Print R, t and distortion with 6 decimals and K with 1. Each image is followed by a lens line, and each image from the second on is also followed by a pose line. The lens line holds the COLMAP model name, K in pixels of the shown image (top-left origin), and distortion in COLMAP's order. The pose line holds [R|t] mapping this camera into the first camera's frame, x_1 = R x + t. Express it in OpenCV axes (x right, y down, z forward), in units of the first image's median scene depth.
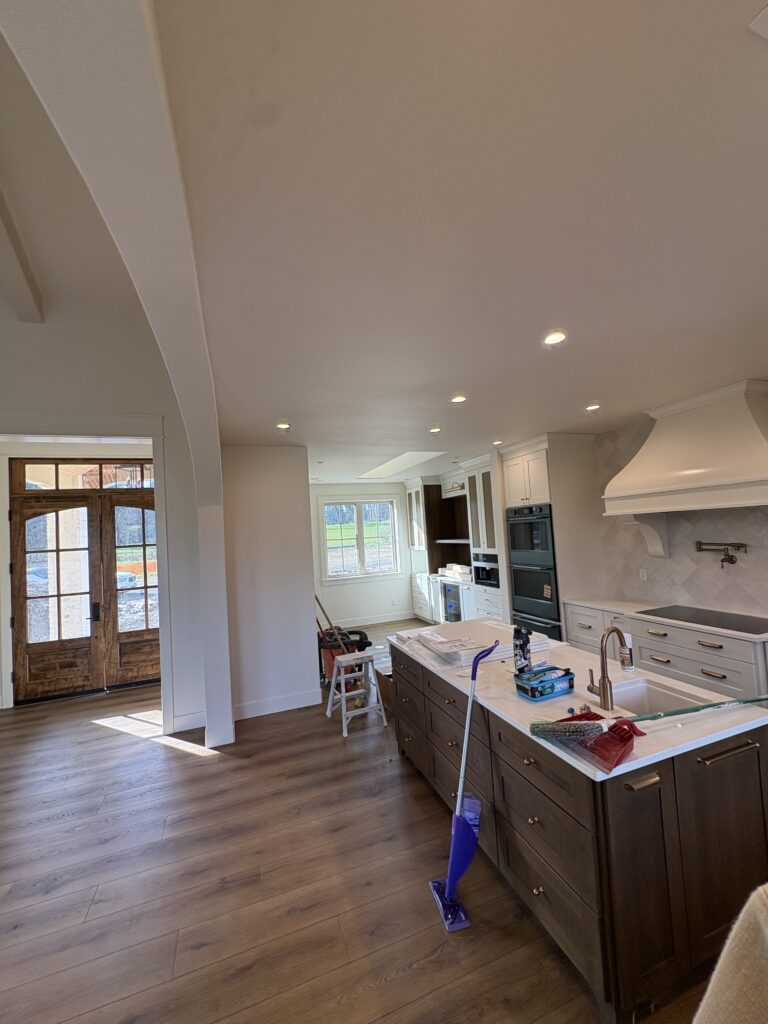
lens RADIAL K [[407.8, 0, 384.0], [0, 407.8, 512.0], [0, 0, 1]] dist [0.000820, 0.000138]
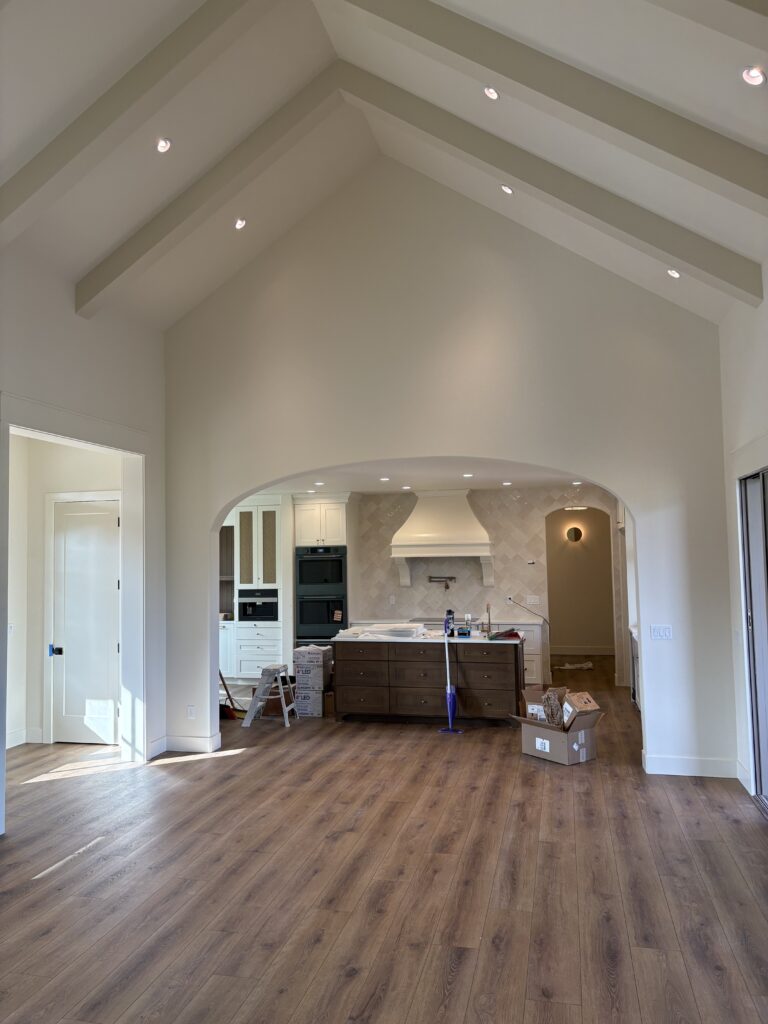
lens RADIAL K [[761.4, 0, 384.0], [0, 761.4, 512.0], [0, 0, 1]] dist [0.006736, 0.001341]
pose [[0.542721, 0.094621, 0.834566, -1.486424], [-0.053928, 0.995509, -0.077798, 0.051060], [-0.838180, -0.002784, 0.545387, -0.388083]]
